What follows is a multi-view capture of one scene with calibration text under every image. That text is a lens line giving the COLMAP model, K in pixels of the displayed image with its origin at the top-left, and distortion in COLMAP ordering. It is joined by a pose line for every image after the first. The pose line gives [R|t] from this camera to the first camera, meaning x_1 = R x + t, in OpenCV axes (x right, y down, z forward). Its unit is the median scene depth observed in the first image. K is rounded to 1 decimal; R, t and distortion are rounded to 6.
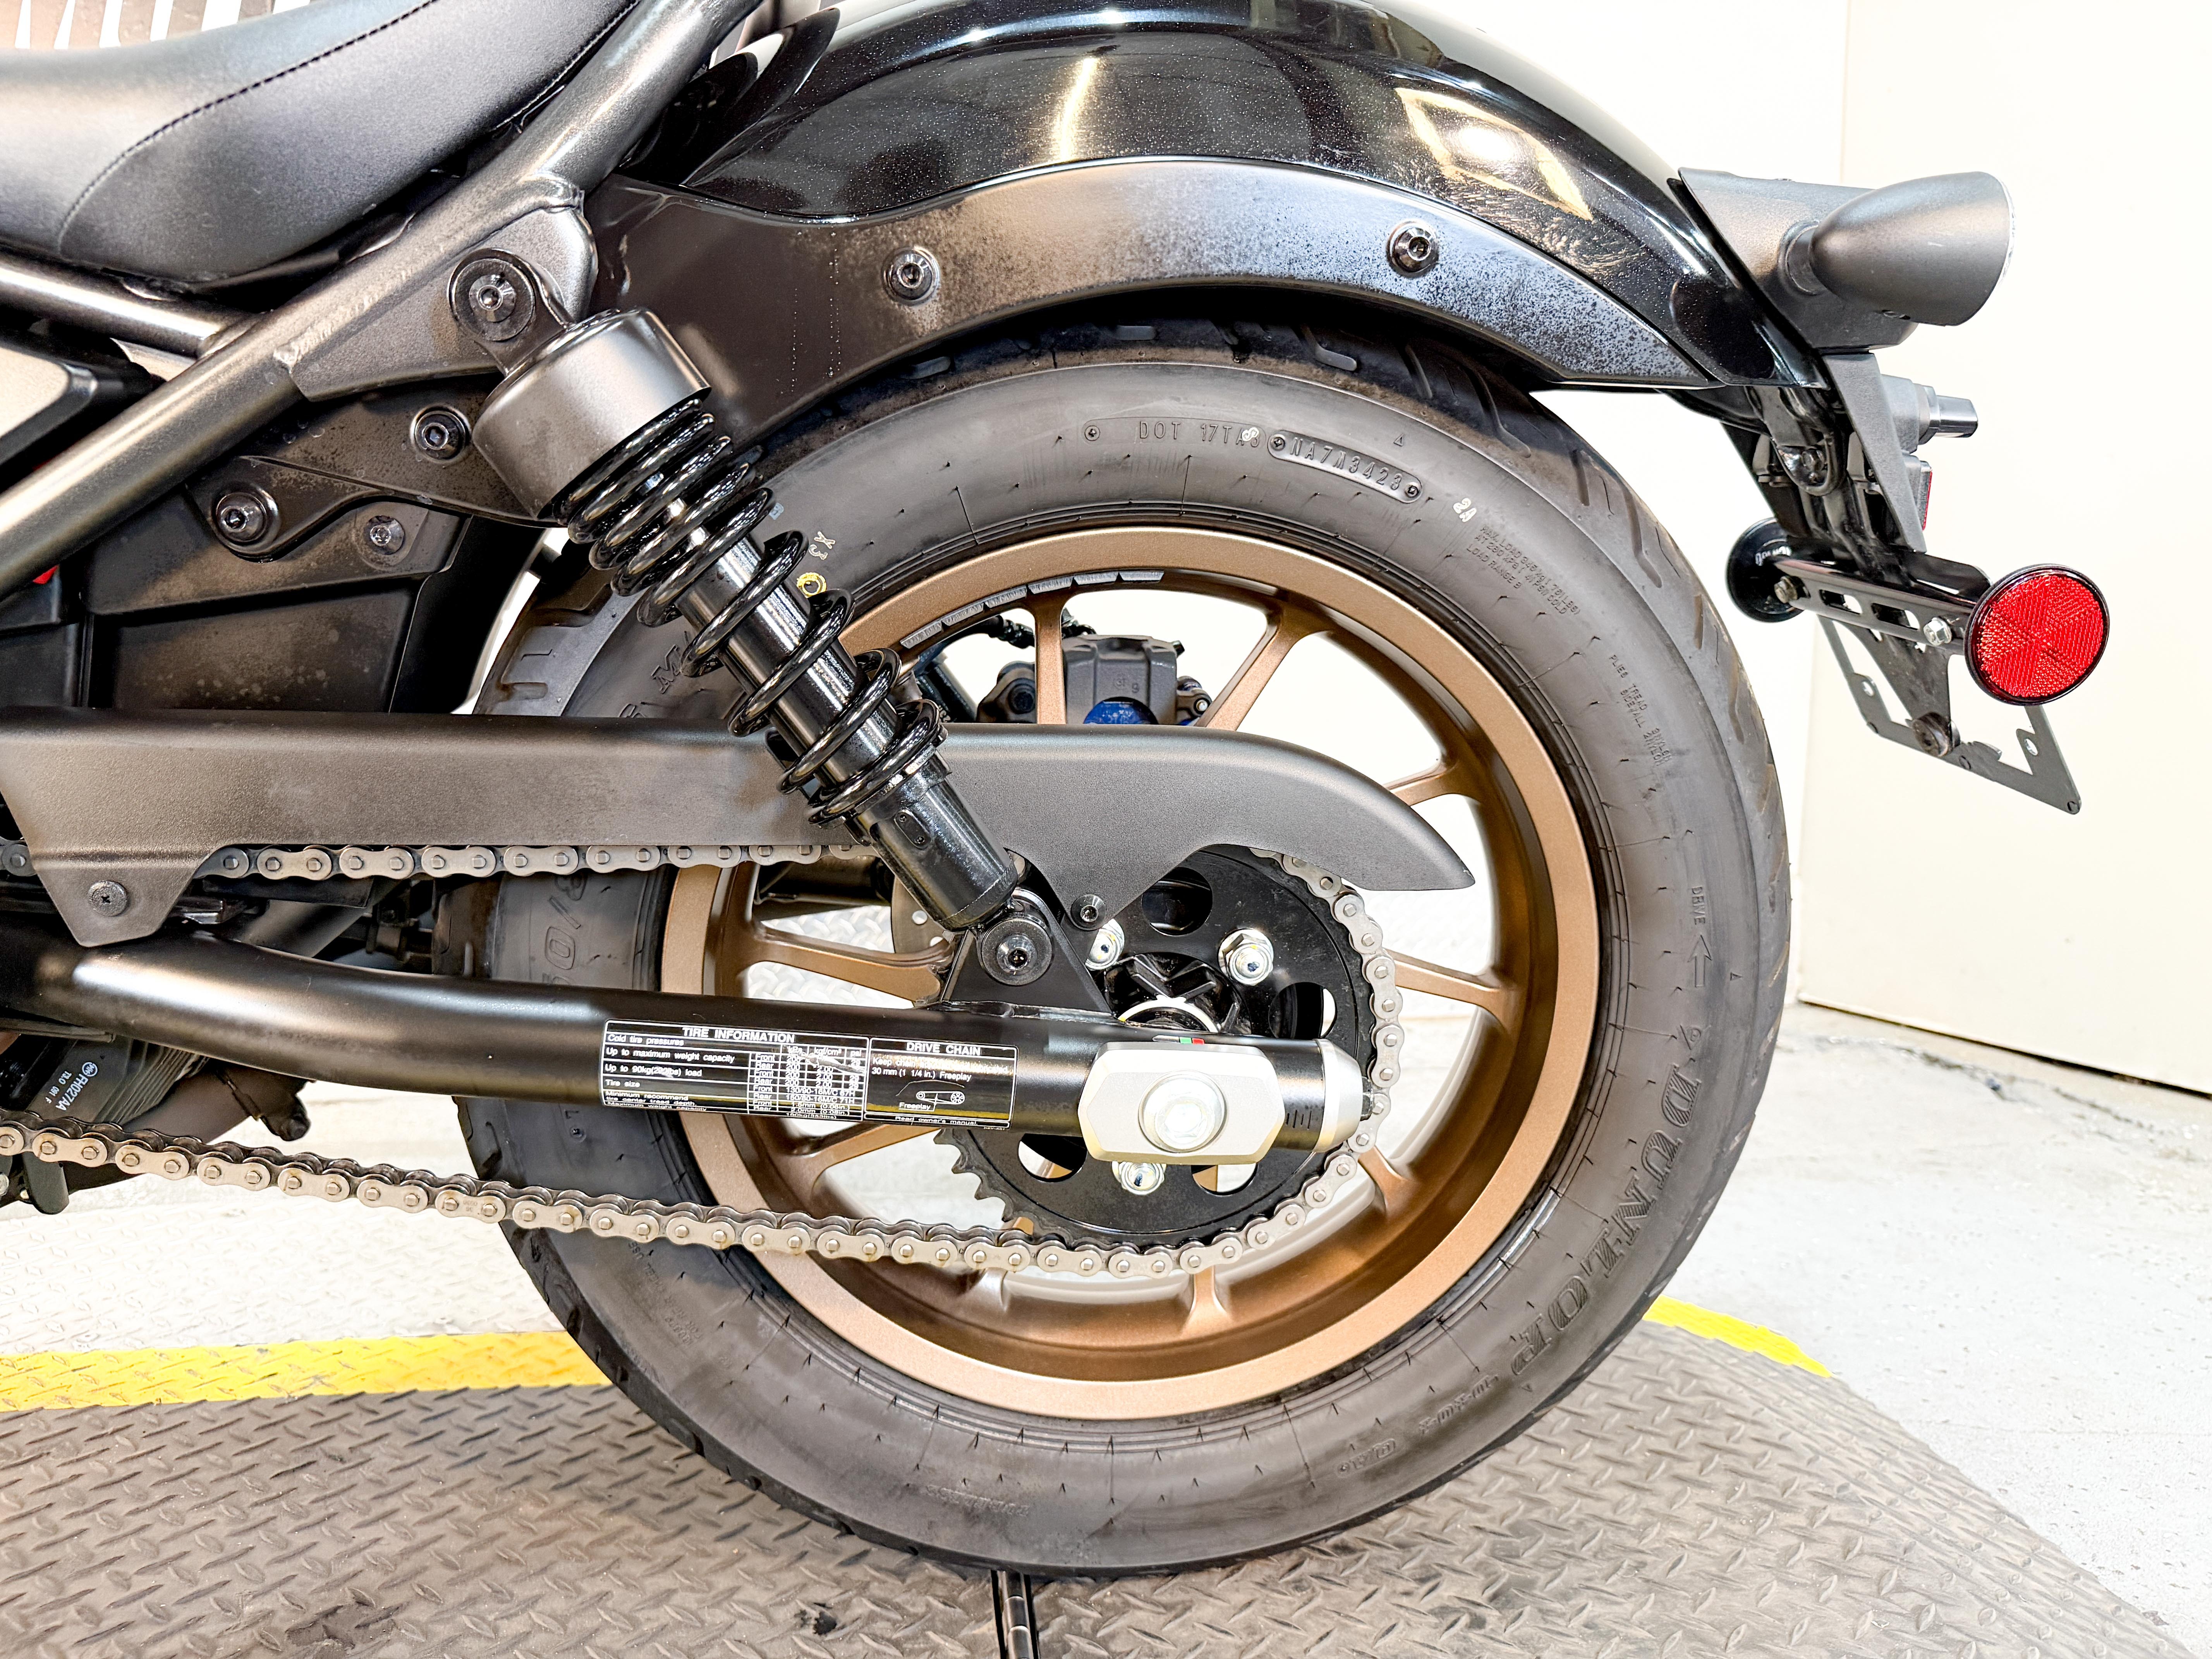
lens RADIAL K [[1561.2, 0, 1107.2], [0, 1561.2, 829.0], [0, 0, 1]] dist [-0.036194, 0.028863]
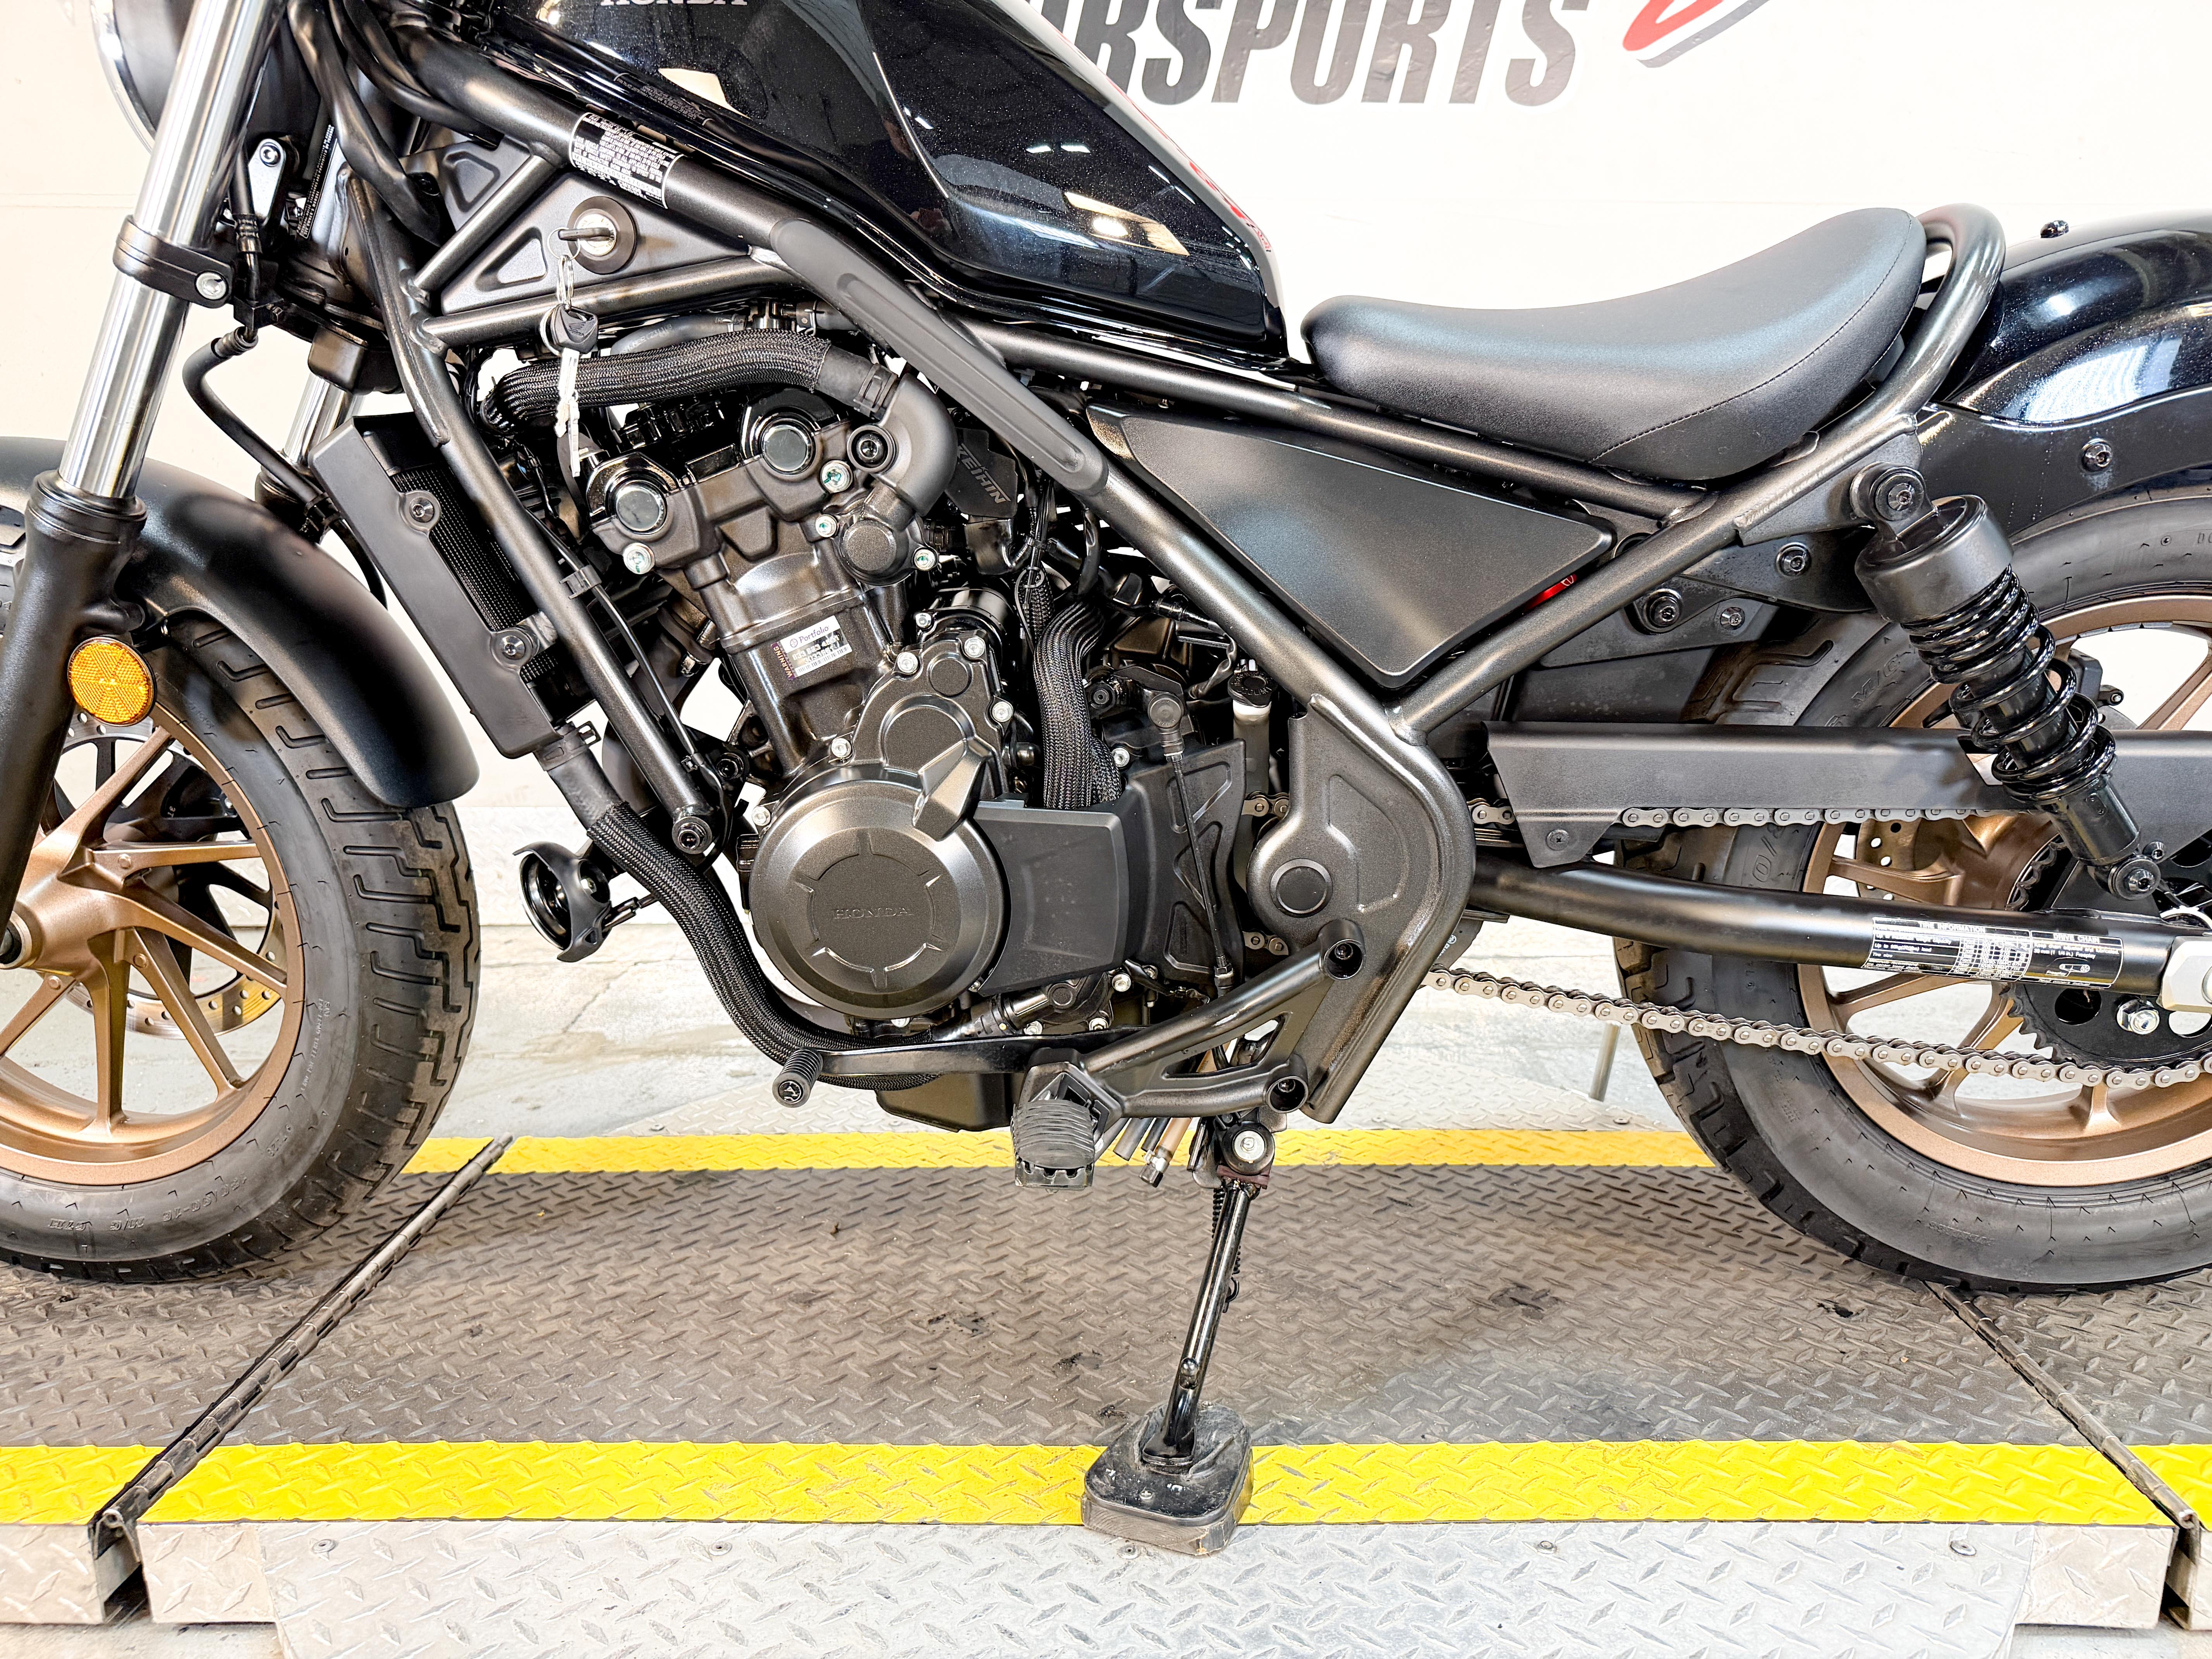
lens RADIAL K [[1561.2, 0, 1101.5], [0, 1561.2, 827.3], [0, 0, 1]] dist [-0.036194, 0.028863]
pose [[0.989709, 0.011908, -0.142596, -0.754831], [-0.000120, 0.996600, 0.082391, -0.089960], [0.143092, -0.081526, 0.986346, -0.610169]]
